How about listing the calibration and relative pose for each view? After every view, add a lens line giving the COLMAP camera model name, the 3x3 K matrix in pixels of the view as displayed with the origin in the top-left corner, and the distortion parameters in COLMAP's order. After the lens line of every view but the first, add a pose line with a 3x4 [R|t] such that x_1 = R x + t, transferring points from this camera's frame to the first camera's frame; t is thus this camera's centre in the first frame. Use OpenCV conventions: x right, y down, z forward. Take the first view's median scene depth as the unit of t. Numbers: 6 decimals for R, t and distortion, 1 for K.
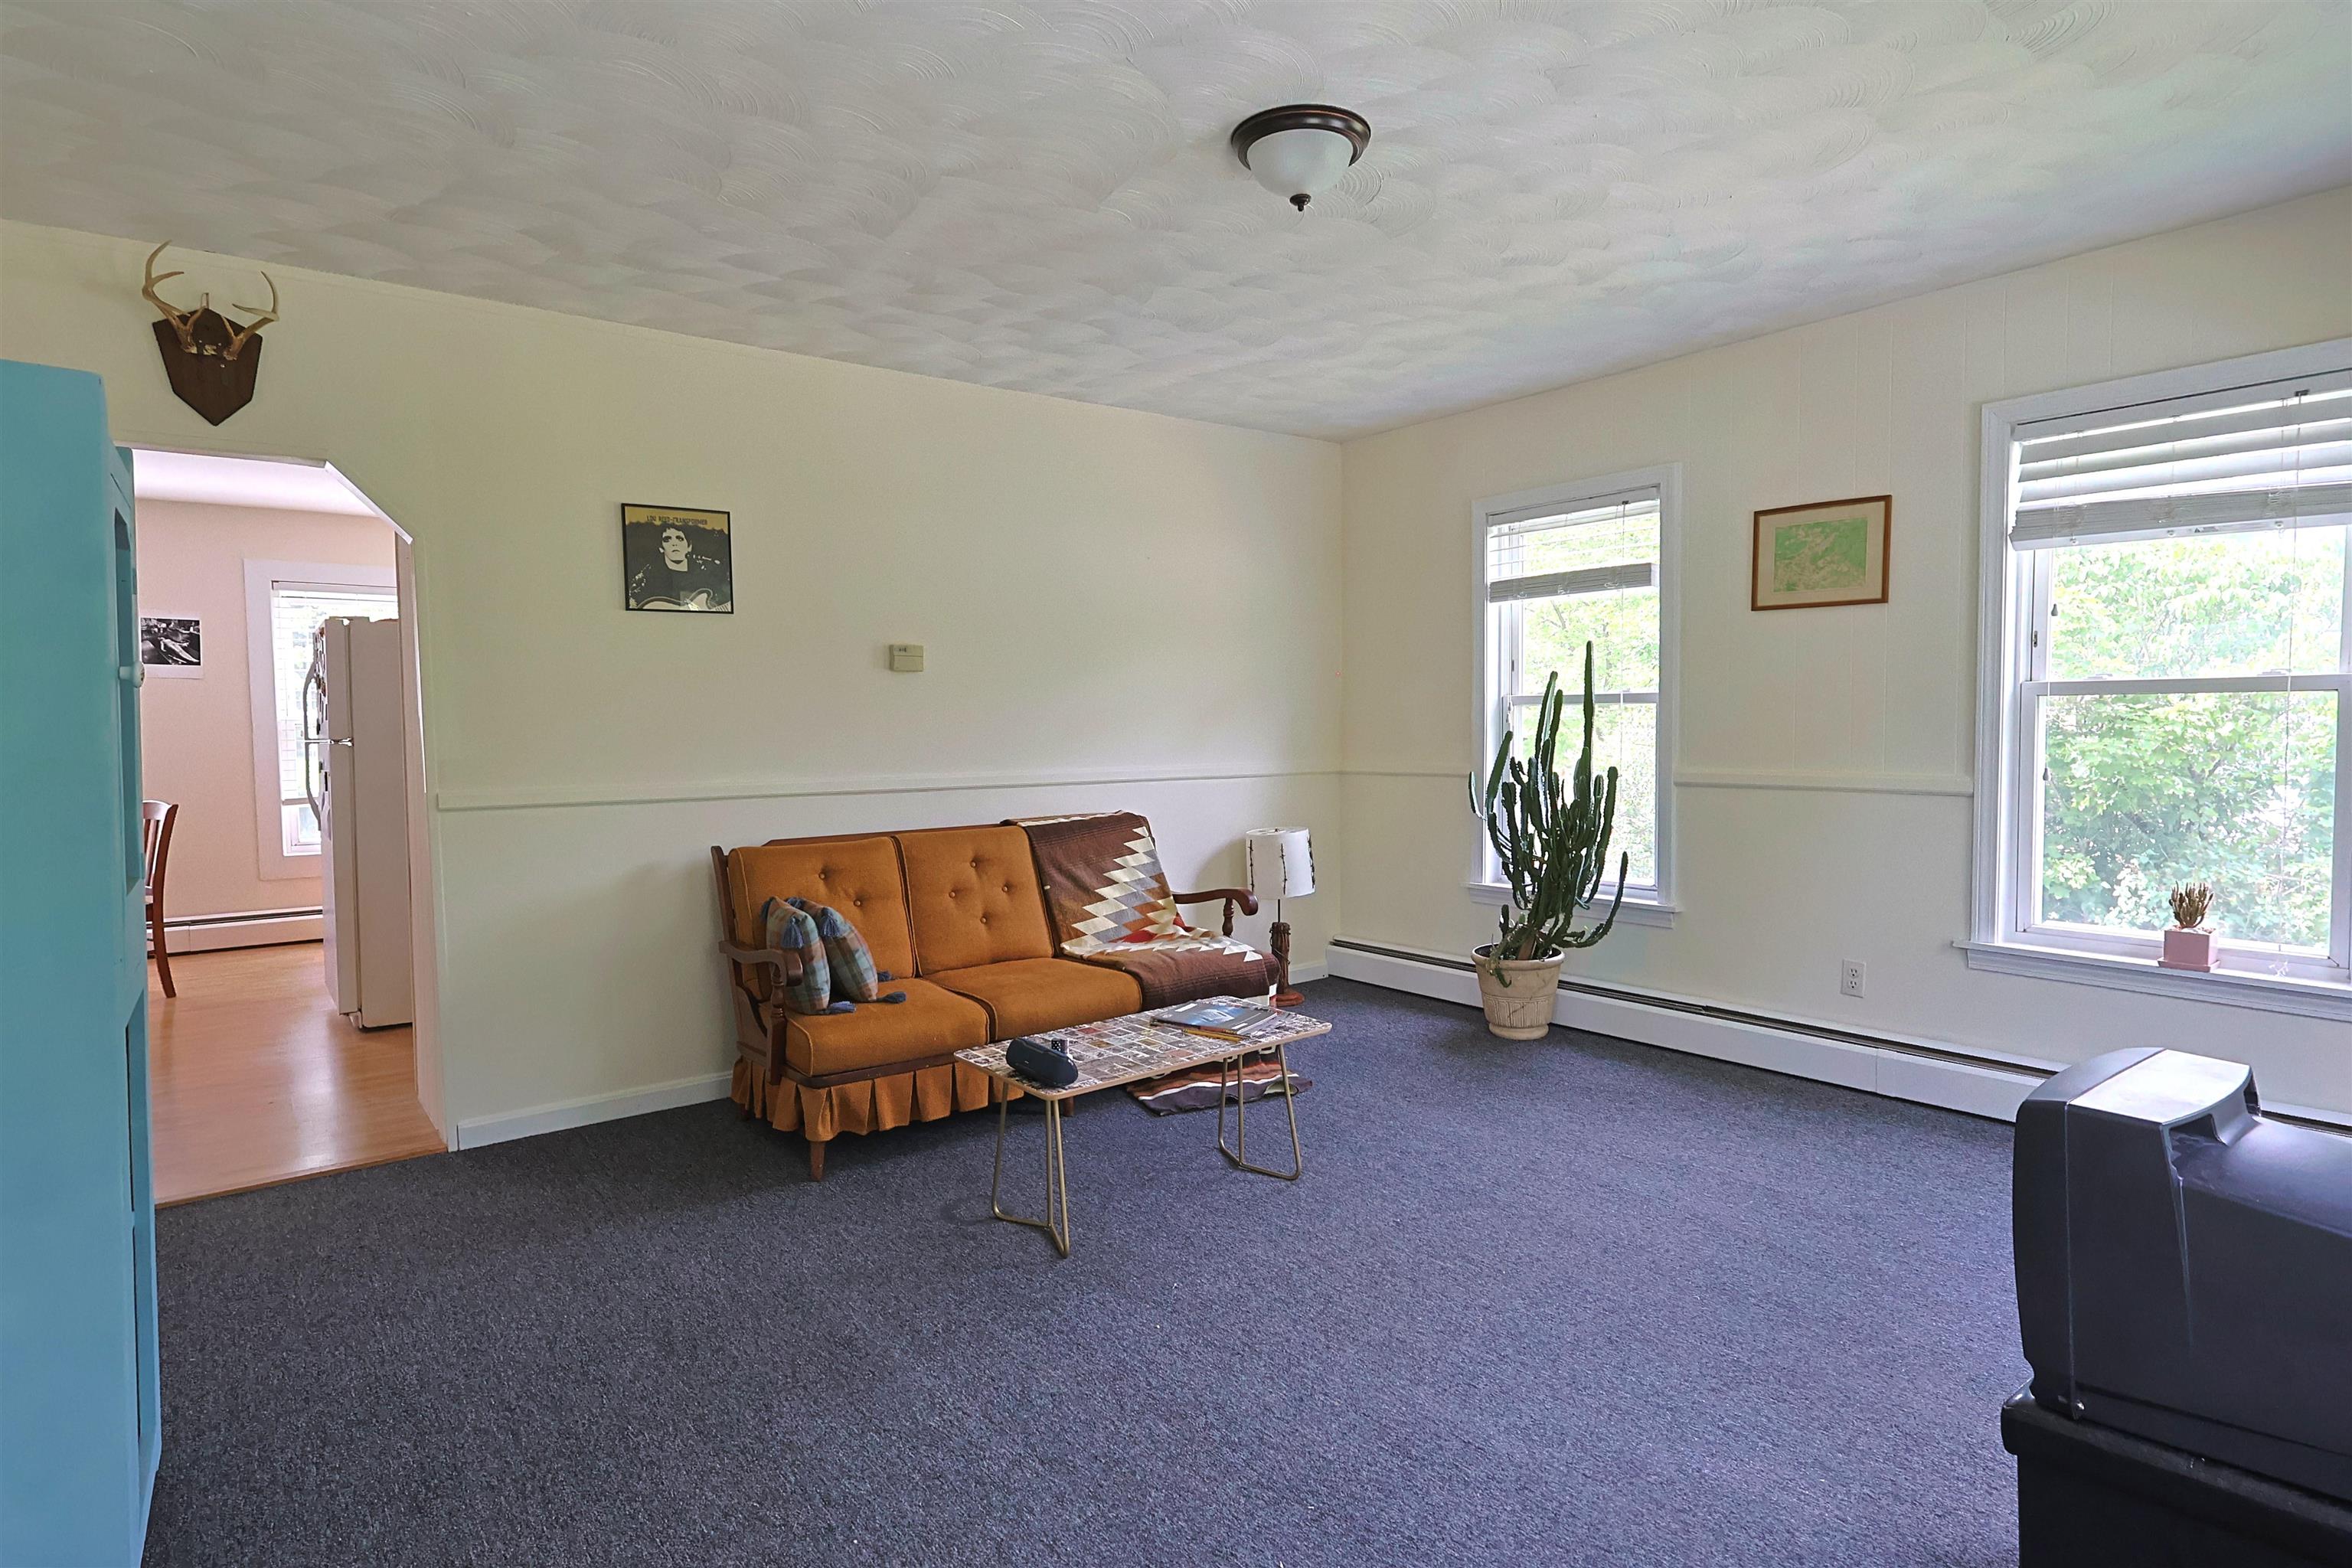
lens RADIAL K [[1234.0, 0, 1193.7], [0, 1234.0, 778.9], [0, 0, 1]] dist [0.006006, -0.000155]
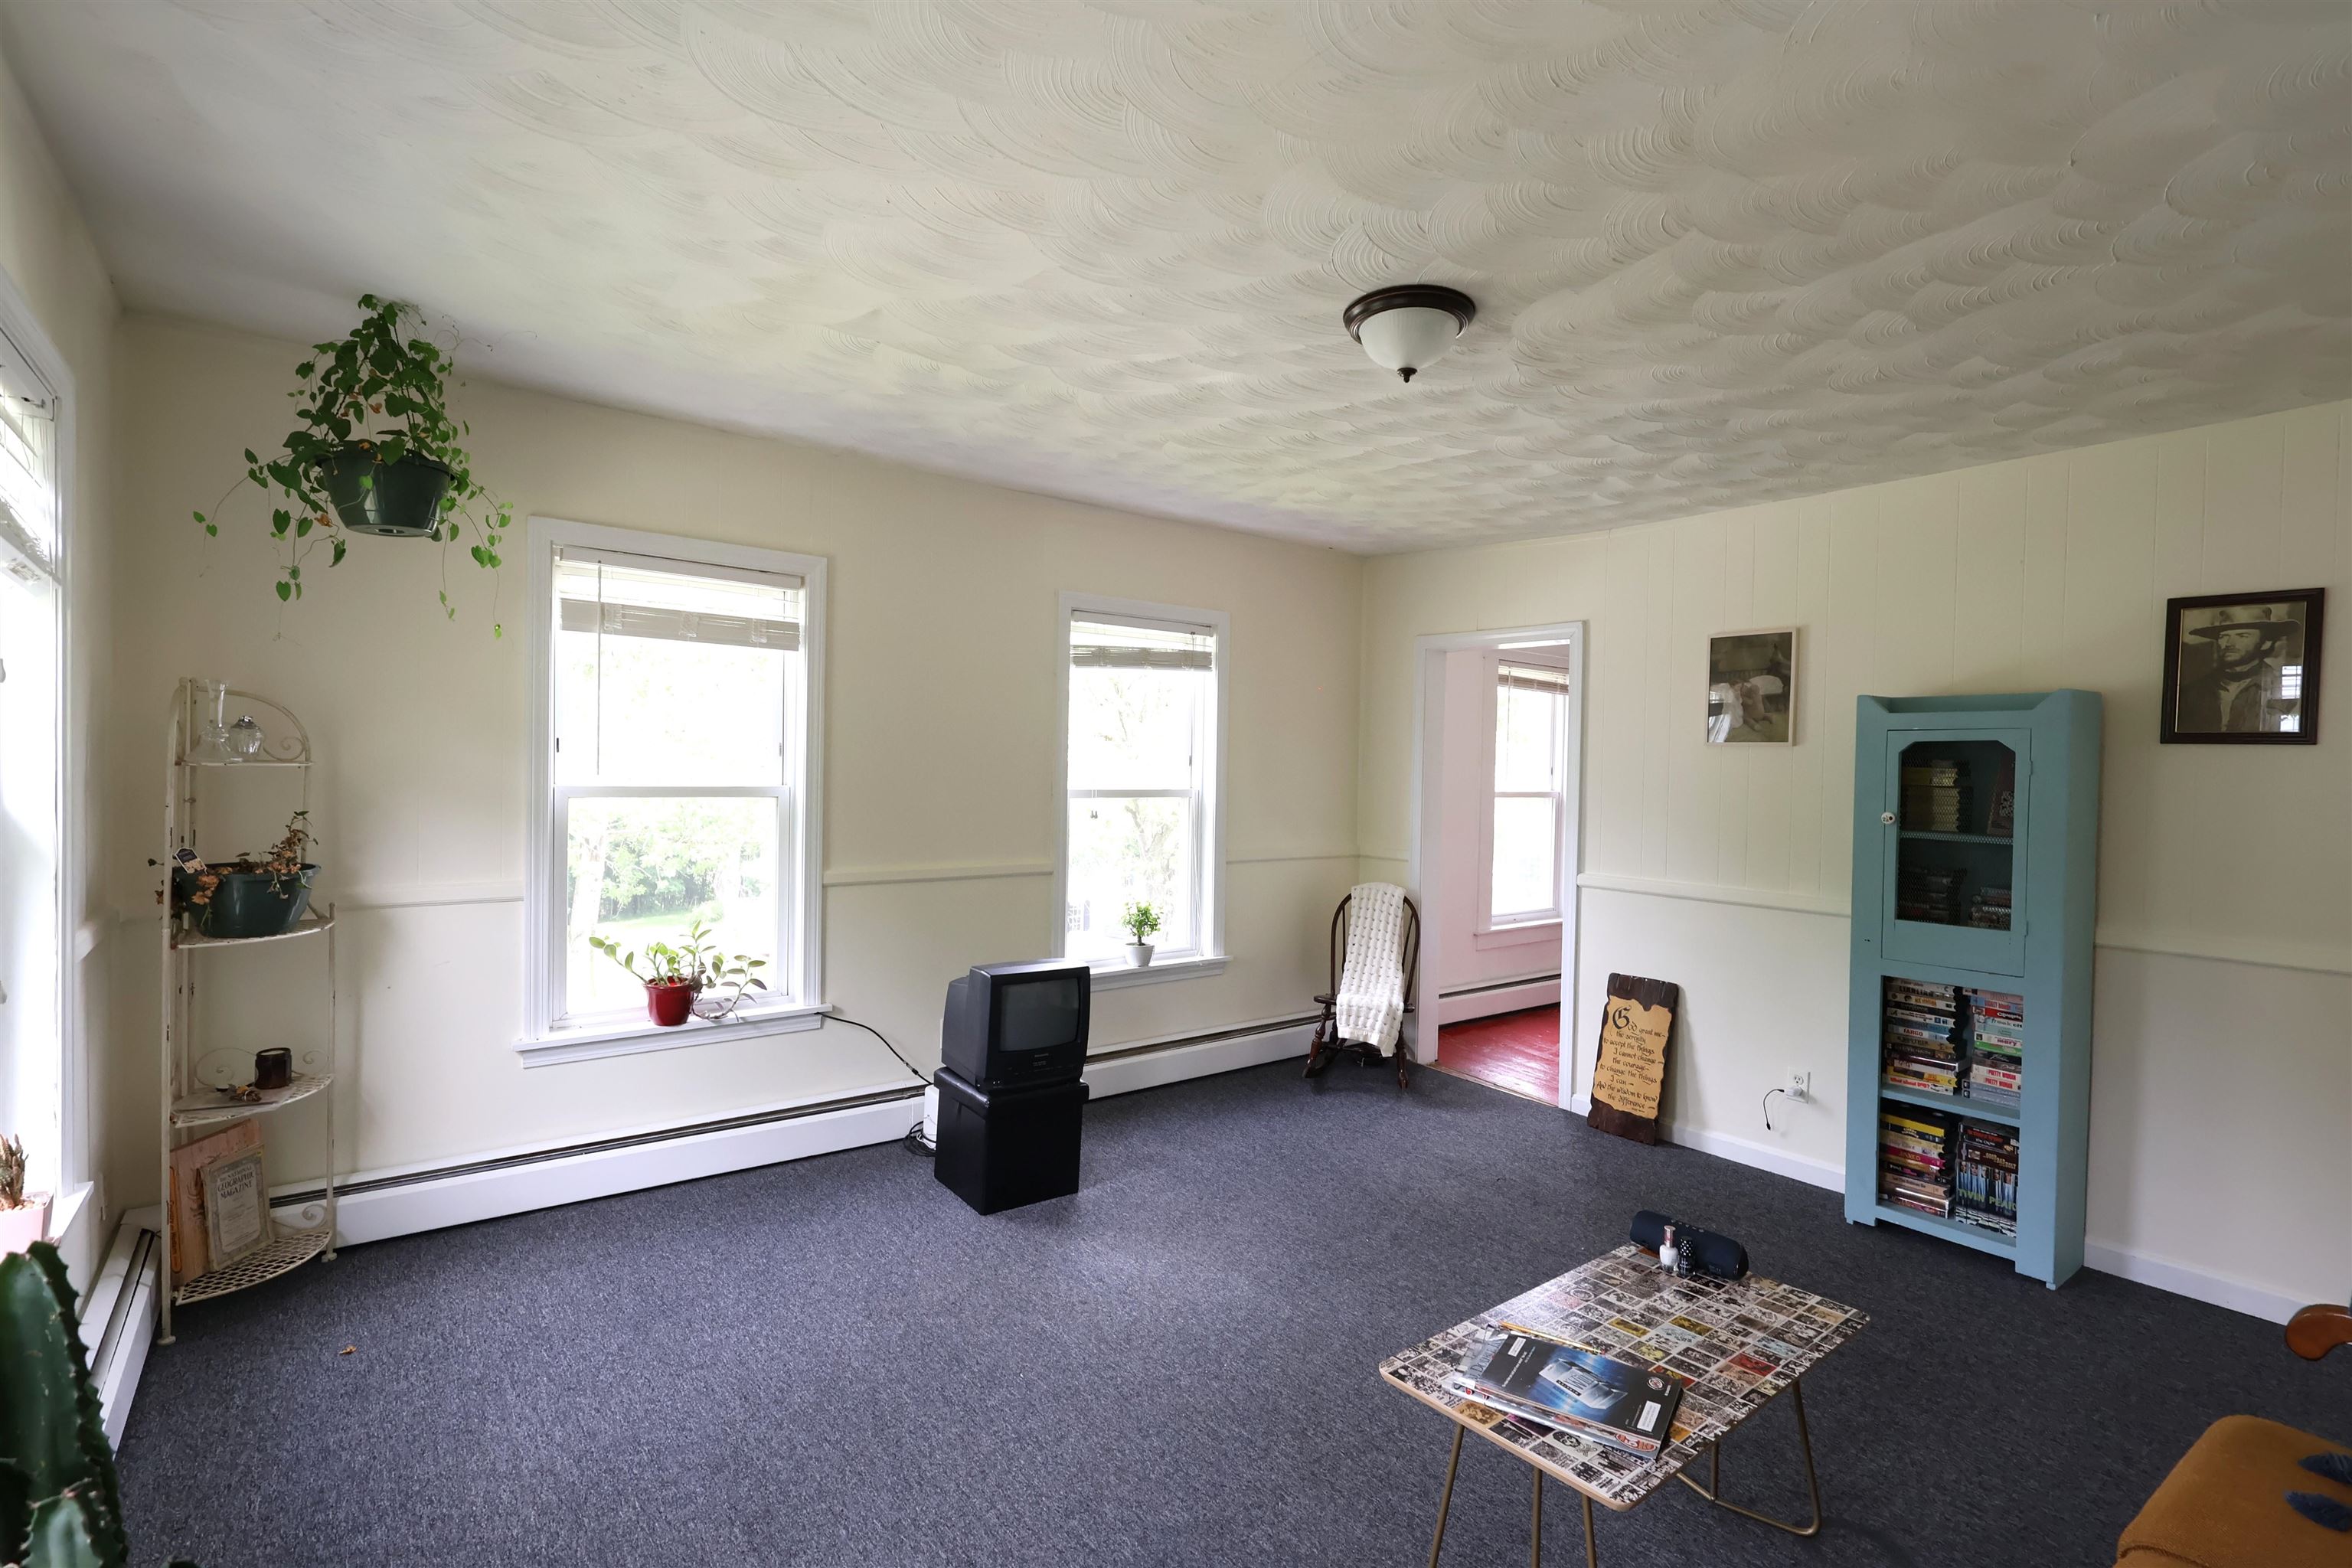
lens RADIAL K [[1097.1, 0, 1184.2], [0, 1097.1, 807.4], [0, 0, 1]] dist [0.000319, -0.000077]
pose [[-0.999896, -0.014158, -0.002562, 0.246522], [-0.014324, 0.996285, 0.084918, -0.148993], [0.001350, 0.084946, -0.996385, 1.738640]]
